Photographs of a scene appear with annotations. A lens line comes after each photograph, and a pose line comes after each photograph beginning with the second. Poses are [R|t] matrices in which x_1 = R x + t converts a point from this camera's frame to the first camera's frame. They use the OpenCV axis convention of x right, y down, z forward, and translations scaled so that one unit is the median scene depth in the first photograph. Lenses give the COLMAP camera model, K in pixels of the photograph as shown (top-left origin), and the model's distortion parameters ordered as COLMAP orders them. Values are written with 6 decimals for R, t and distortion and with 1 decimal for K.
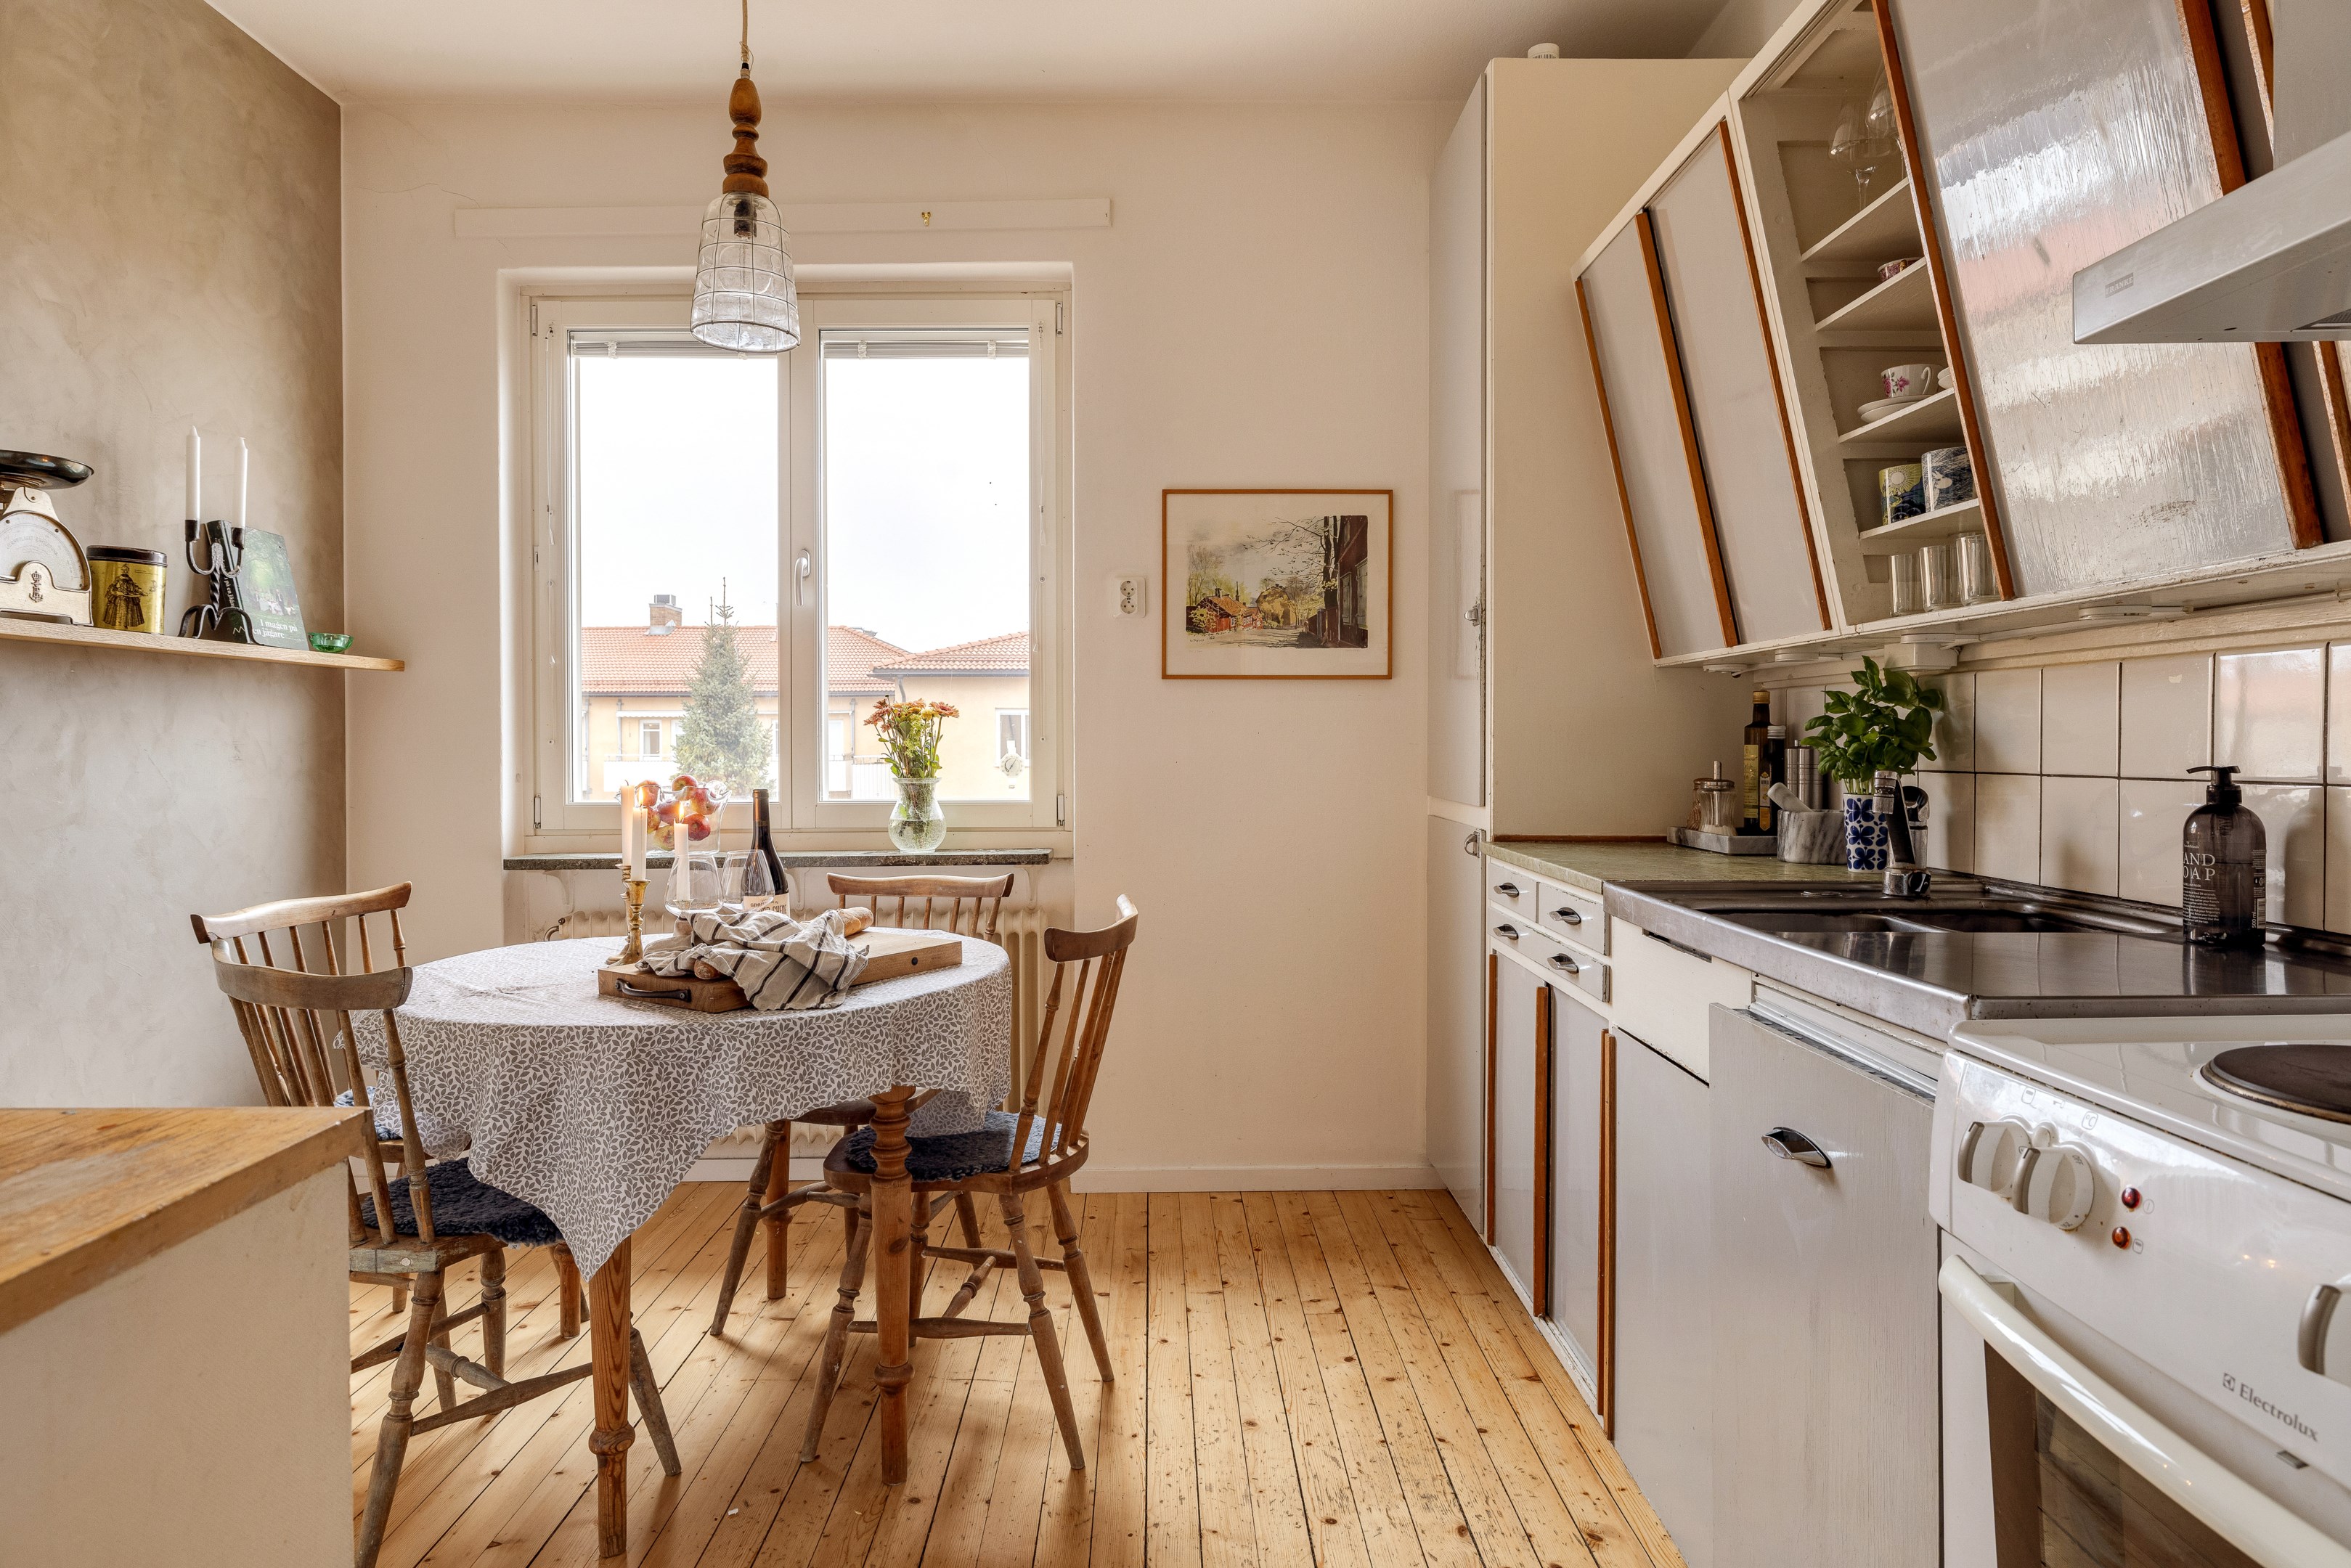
lens RADIAL K [[1694.3, 0, 1301.5], [0, 1694.3, 757.5], [0, 0, 1]] dist [-0.003895, 0.004072]
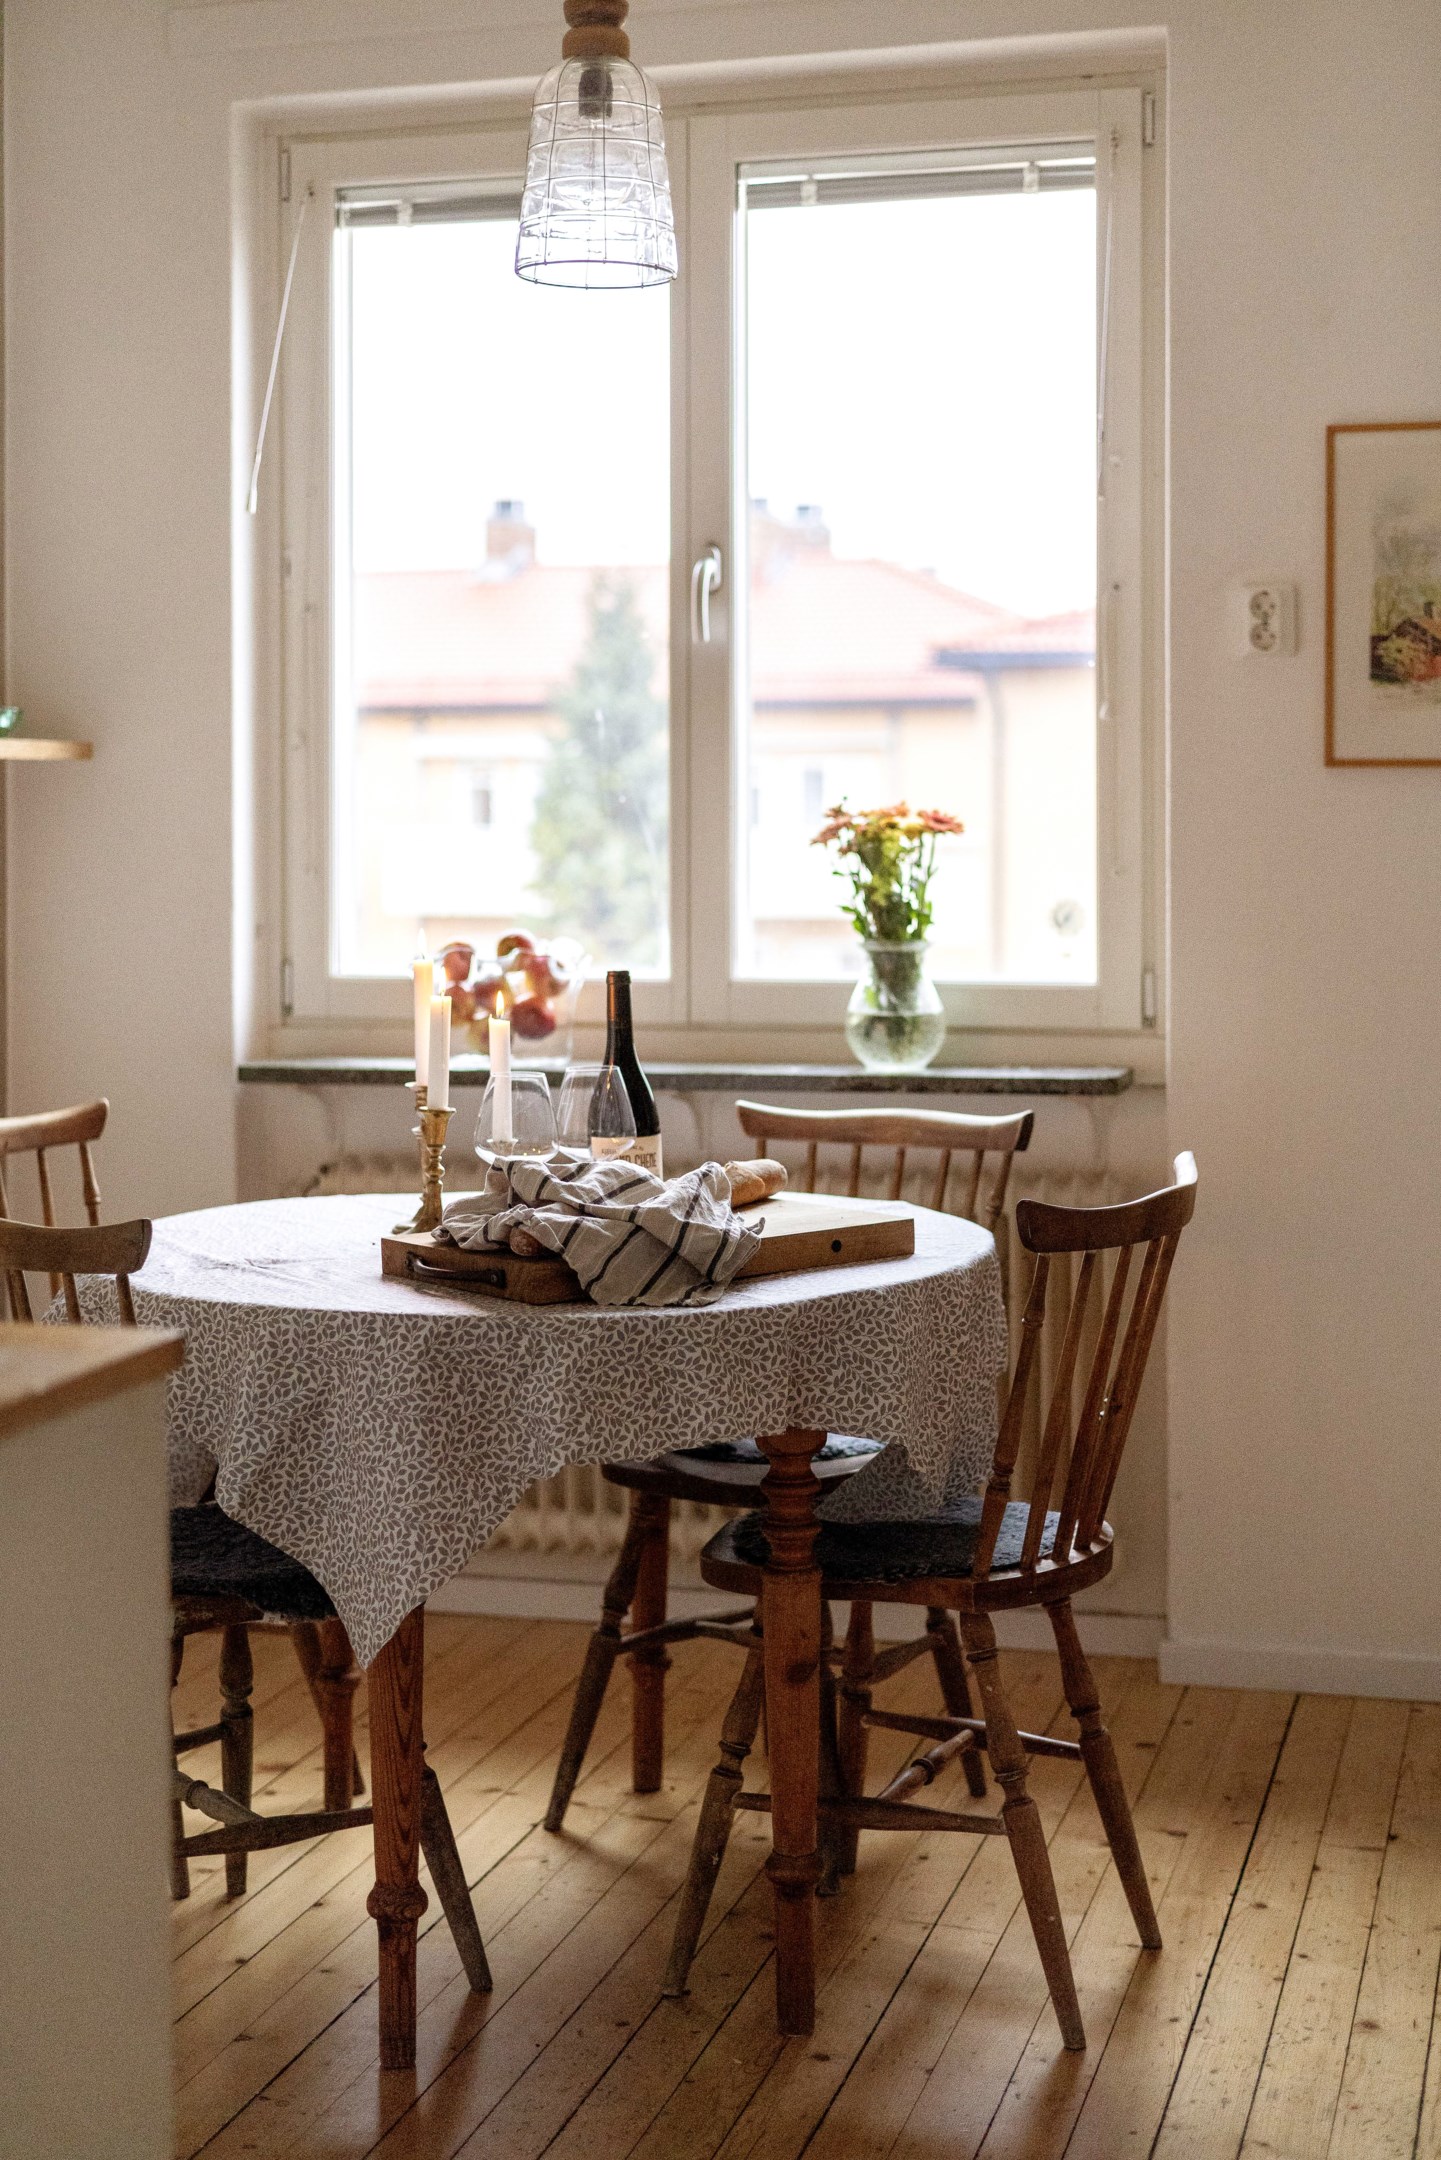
lens RADIAL K [[4020.7, 0, 677.3], [0, 4020.7, 903.2], [0, 0, 1]] dist [-0.008612, 0.047070]
pose [[0.949635, 0.011302, -0.313155, 0.181350], [-0.005202, 0.999780, 0.020308, -0.038625], [0.313316, -0.017656, 0.949485, -0.443506]]
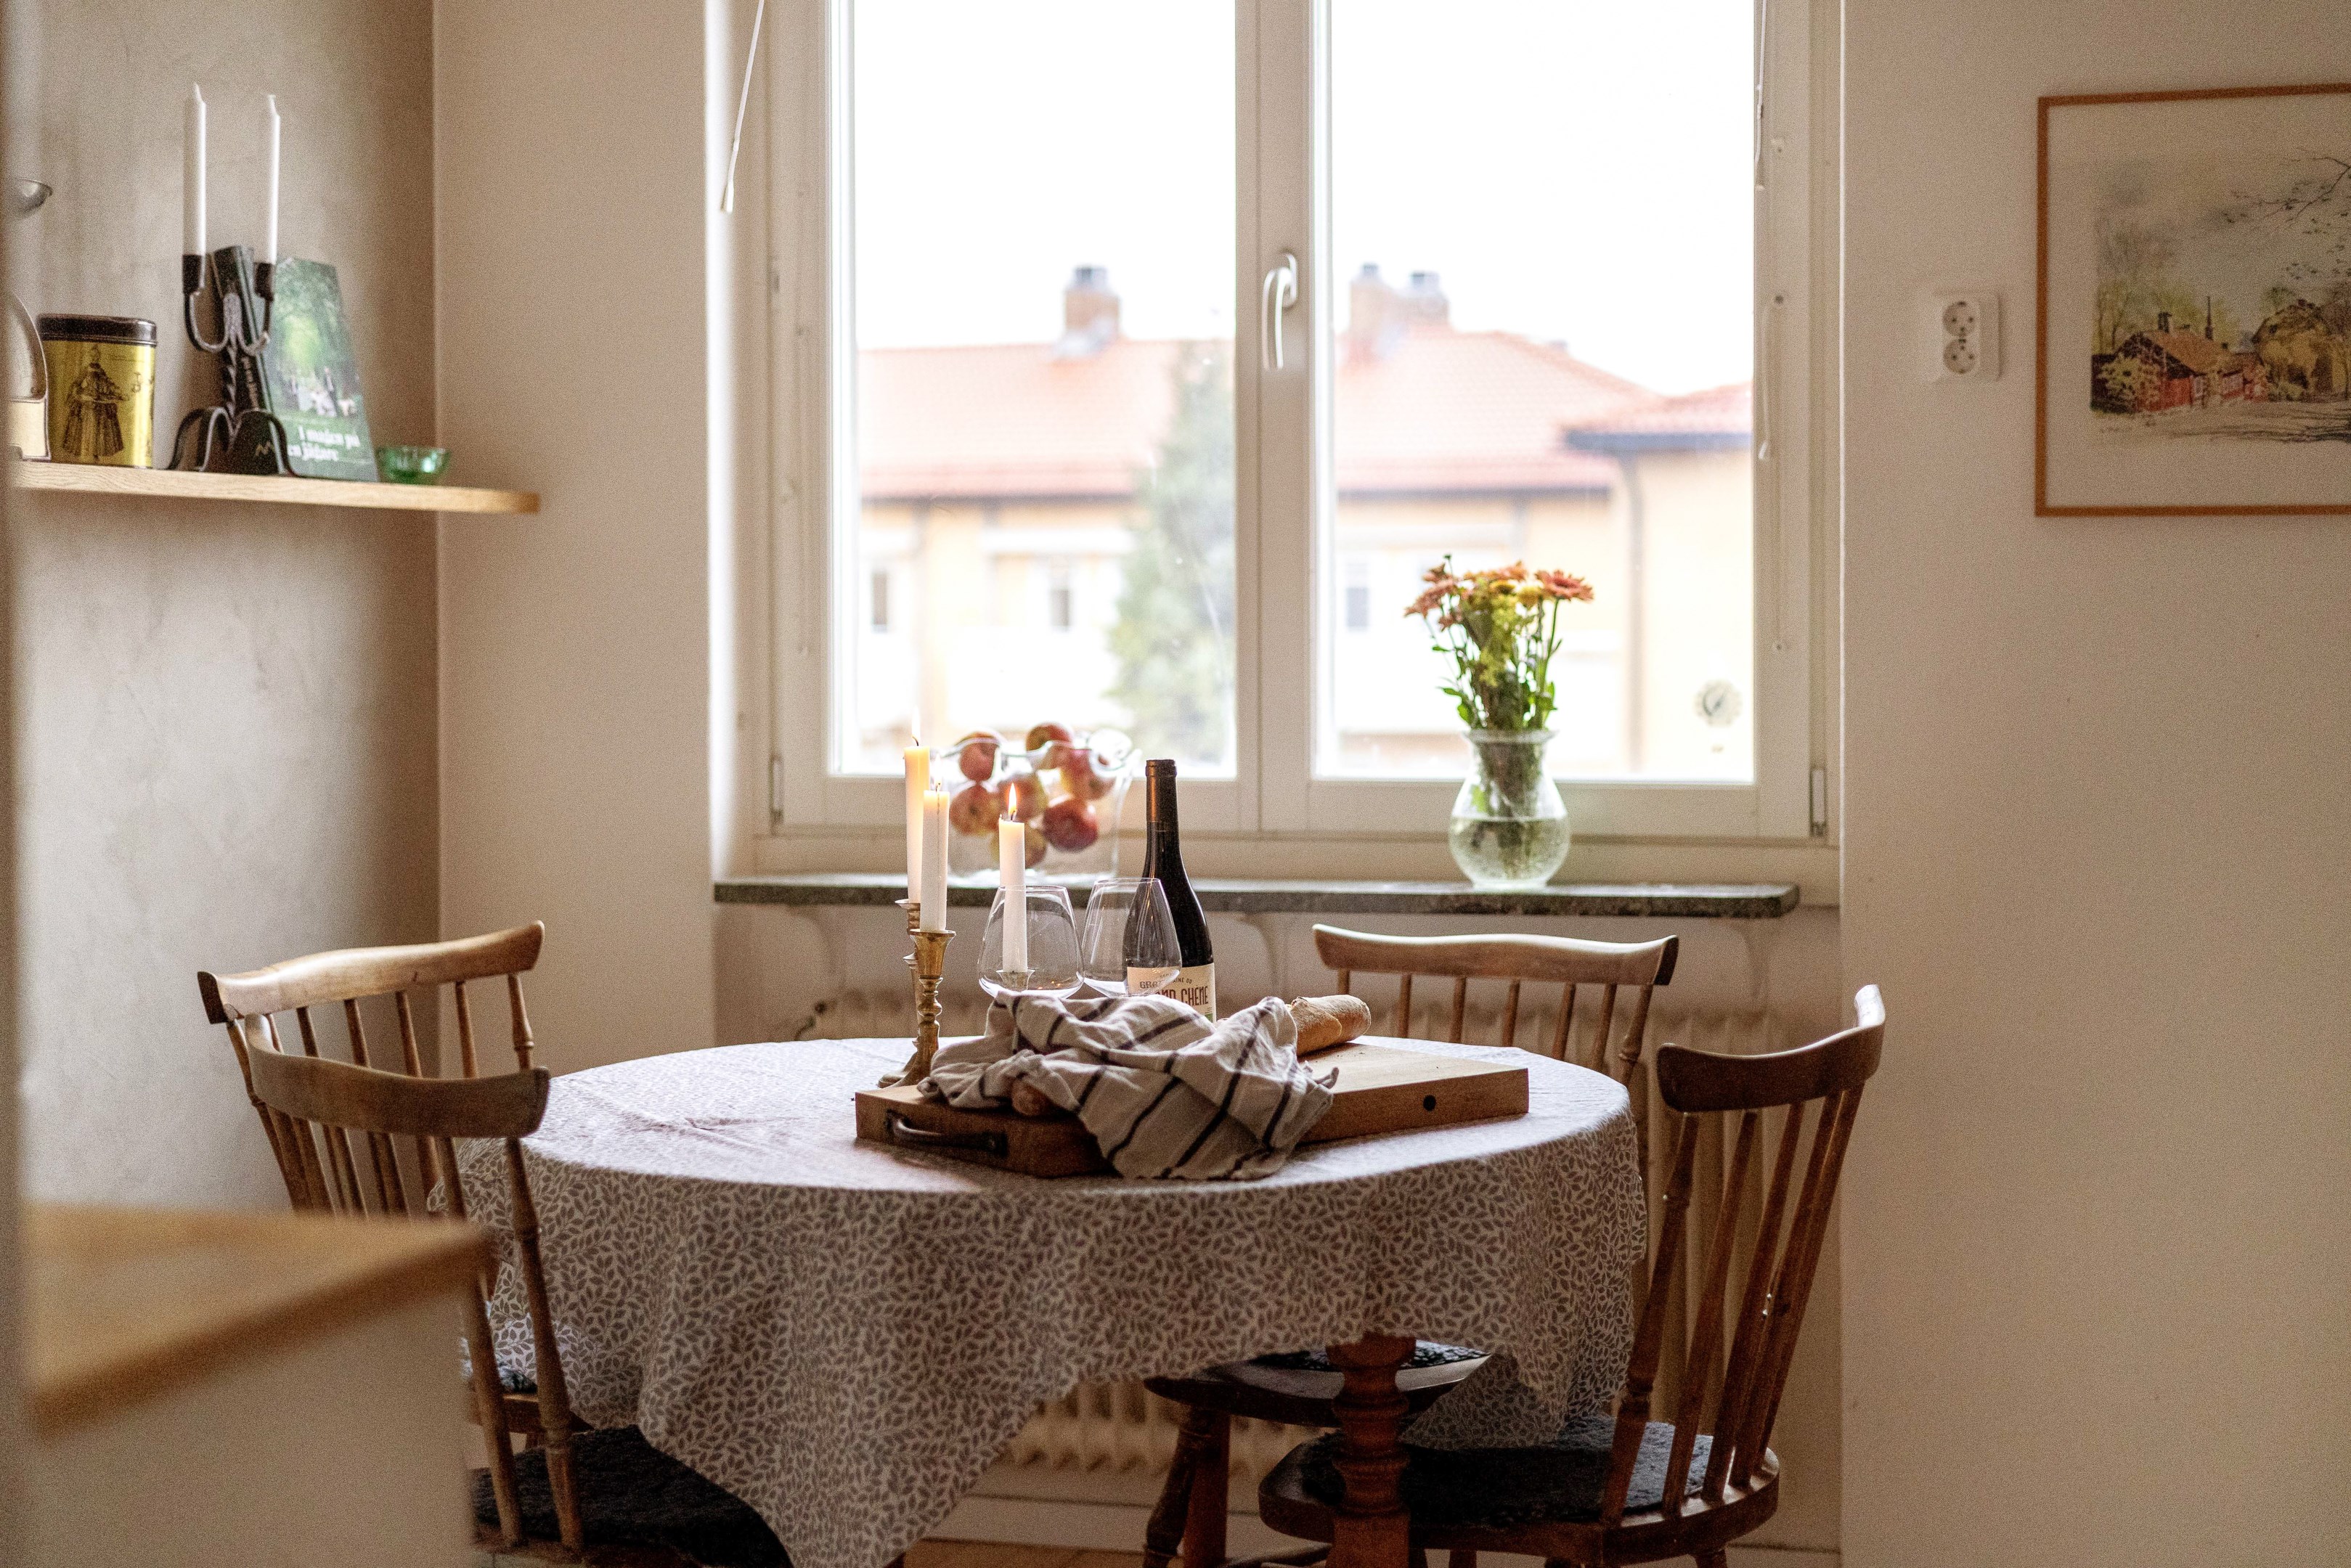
lens RADIAL K [[4375.8, 0, 1175.5], [0, 4375.8, 784.0], [0, 0, 1]] dist [-0.008612, 0.047070]
pose [[0.941395, 0.014964, -0.336975, 0.135732], [-0.003583, 0.999403, 0.034370, -0.020040], [0.337288, -0.031148, 0.940886, -0.252159]]
